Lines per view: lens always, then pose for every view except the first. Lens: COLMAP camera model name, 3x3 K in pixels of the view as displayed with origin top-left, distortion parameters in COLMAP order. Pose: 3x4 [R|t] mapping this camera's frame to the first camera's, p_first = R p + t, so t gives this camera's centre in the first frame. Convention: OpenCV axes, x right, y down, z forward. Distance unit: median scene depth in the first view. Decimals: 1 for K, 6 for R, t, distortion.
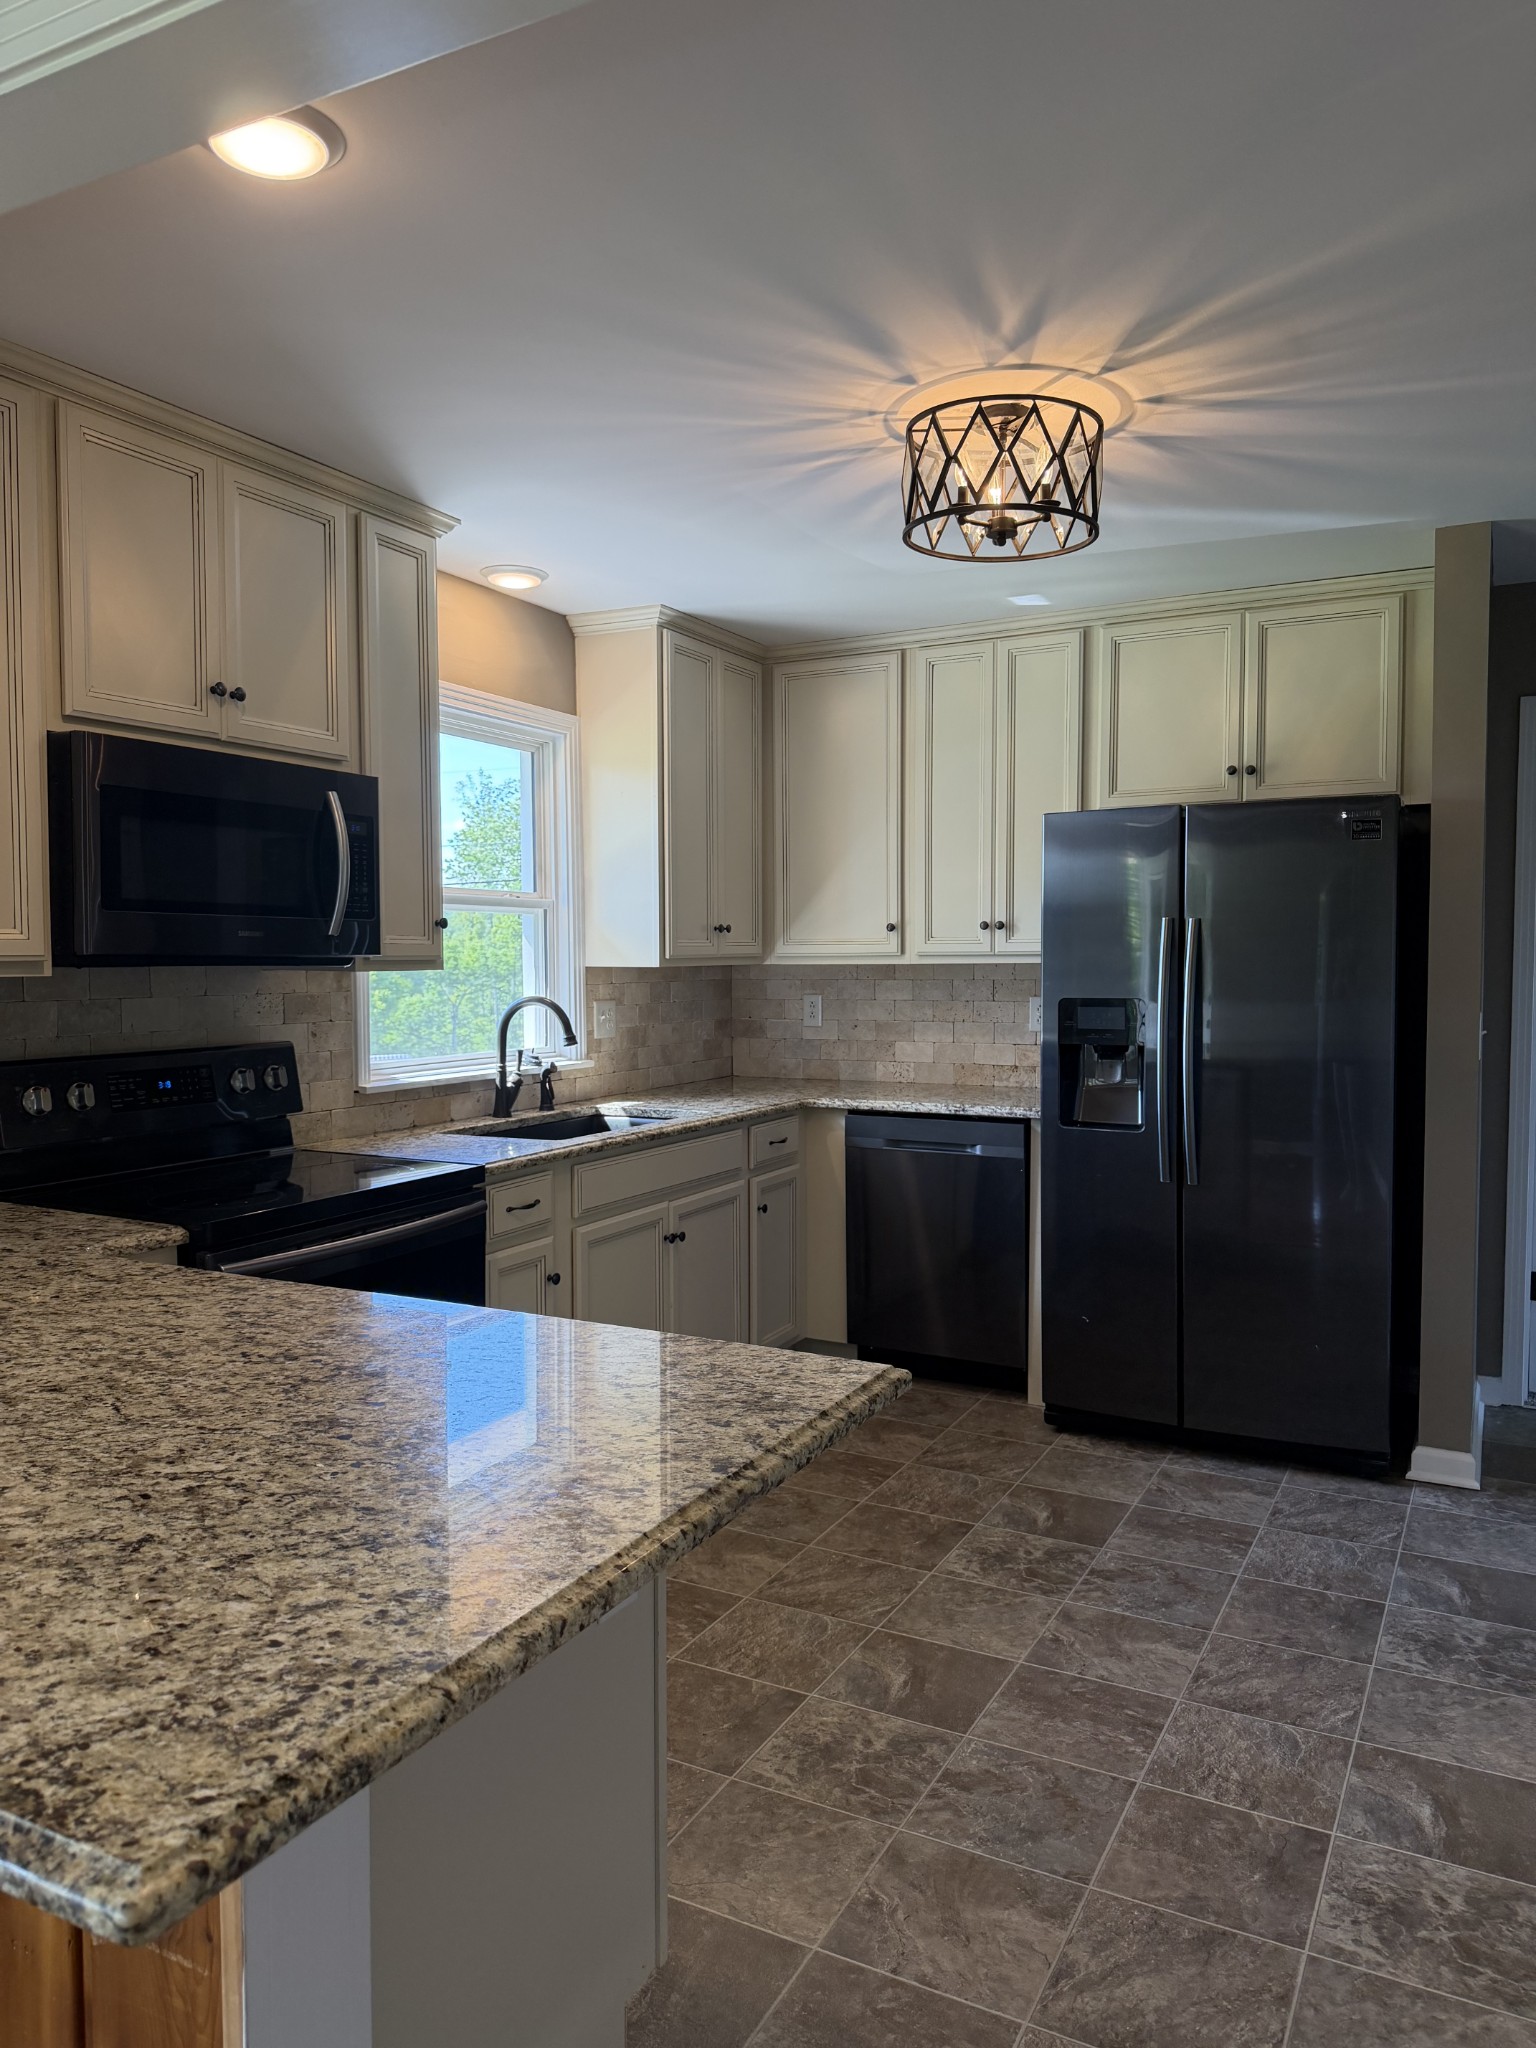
lens RADIAL K [[1453.0, 0, 768.0], [0, 1453.0, 1024.0], [0, 0, 1]] dist [0.040494, -0.056249]
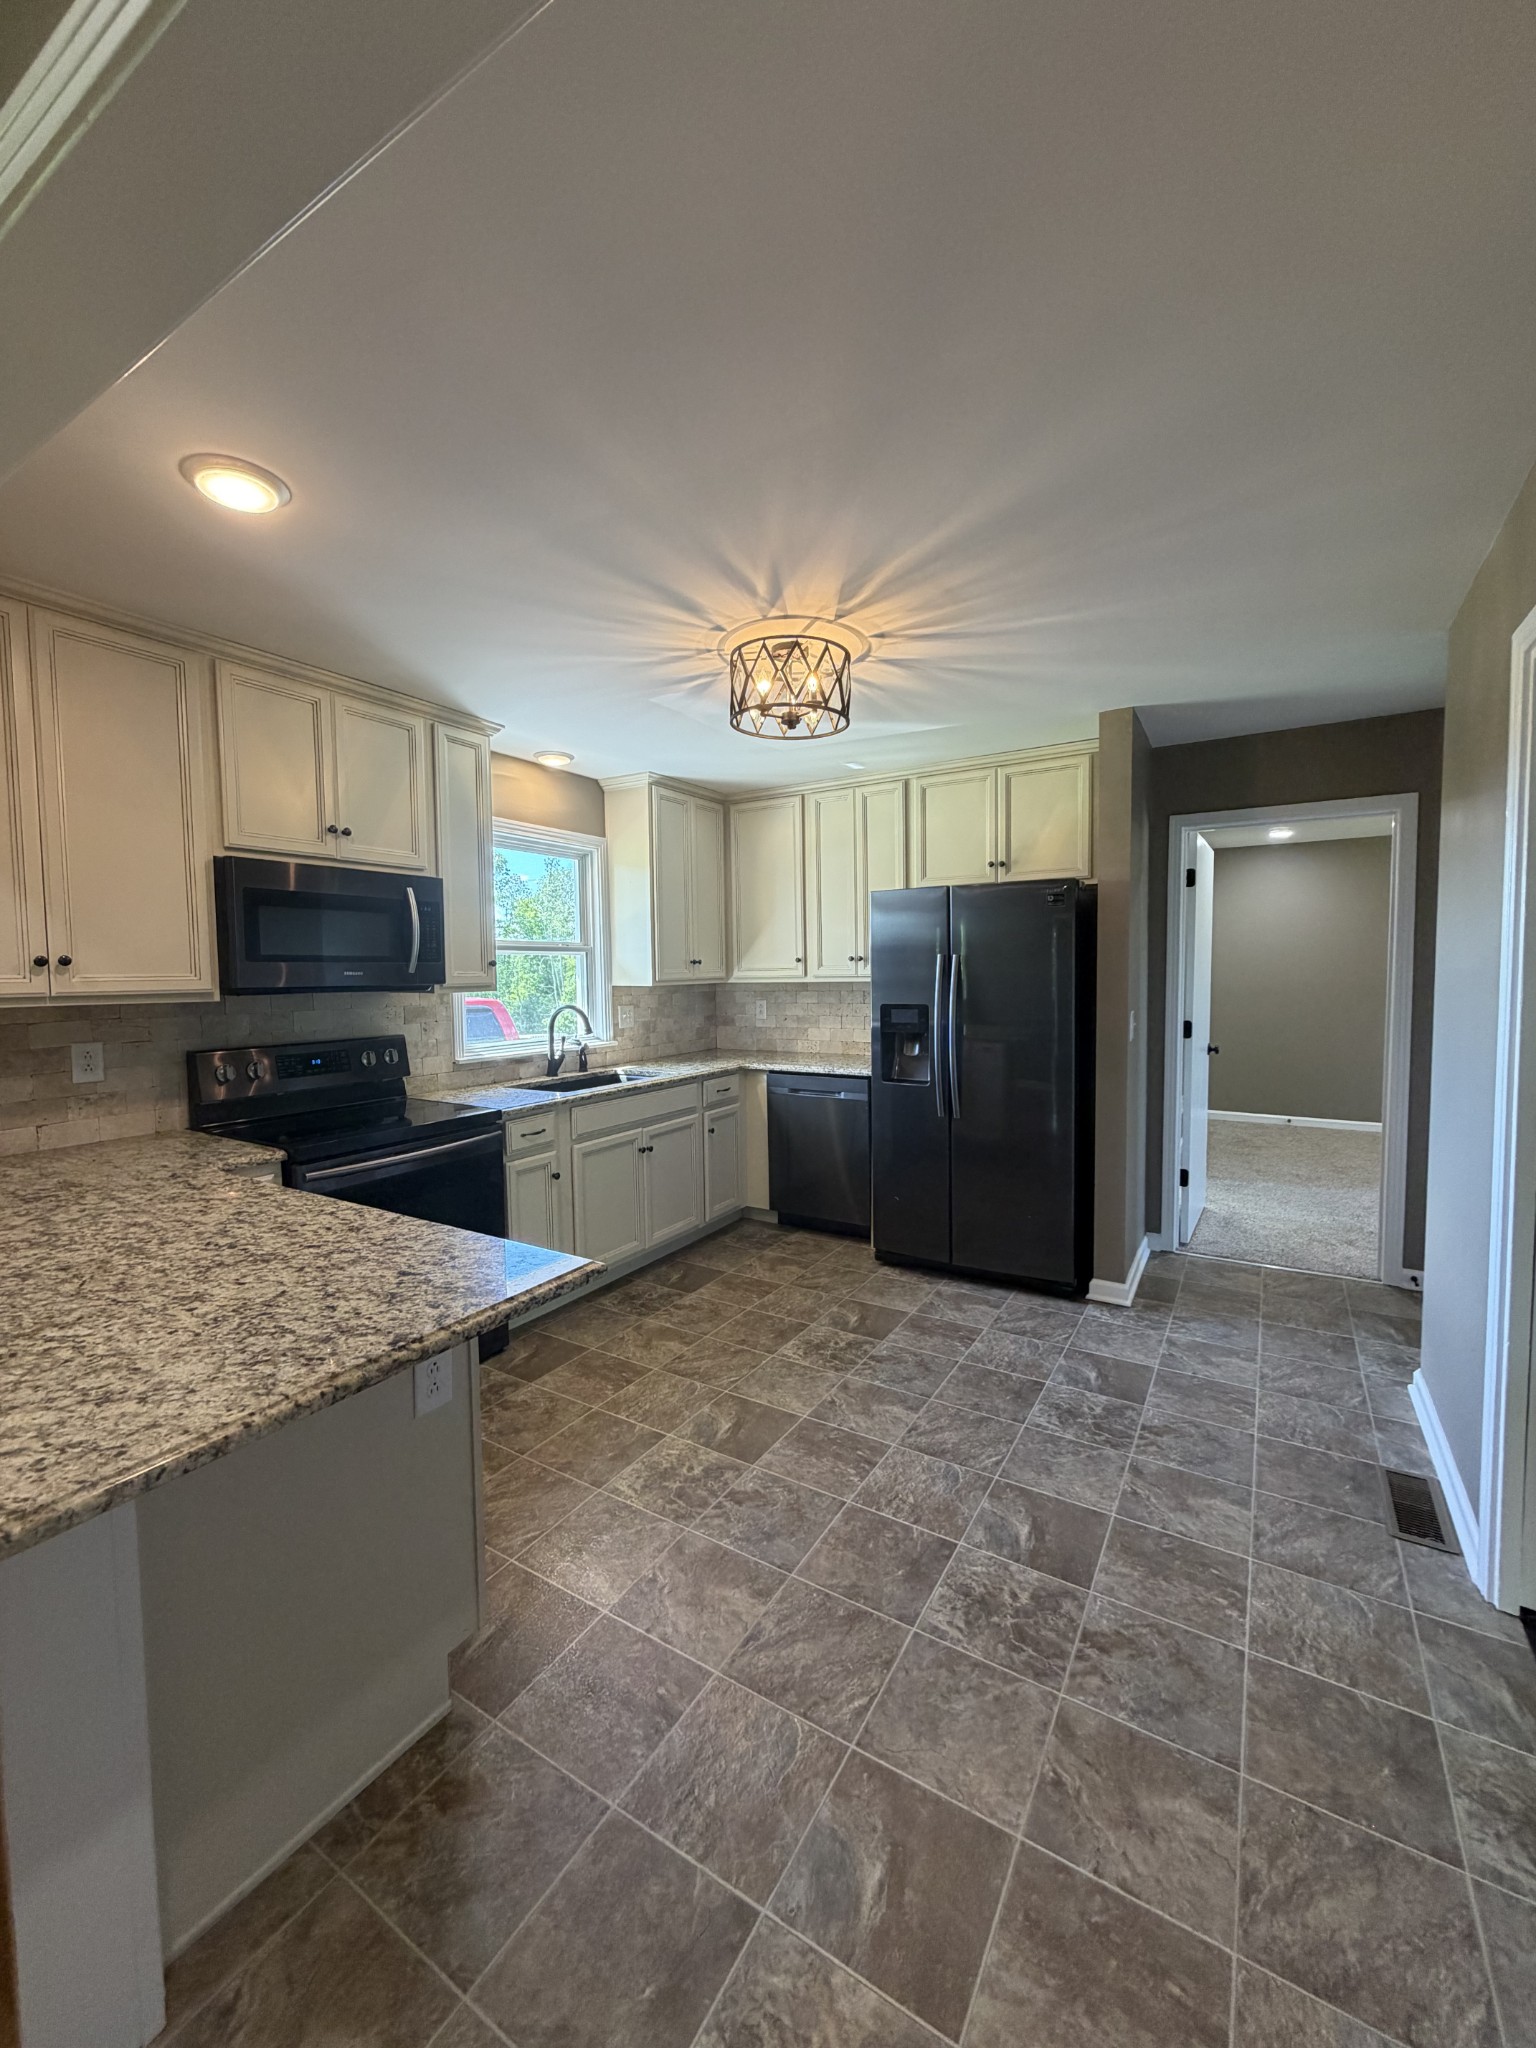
lens RADIAL K [[820.7, 0, 766.9], [0, 820.7, 1016.0], [0, 0, 1]] dist [-0.002691, -0.000206]
pose [[0.997521, -0.006293, -0.070082, 0.178406], [0.006791, 0.999953, 0.006865, -0.014836], [0.070035, -0.007324, 0.997518, 0.080992]]
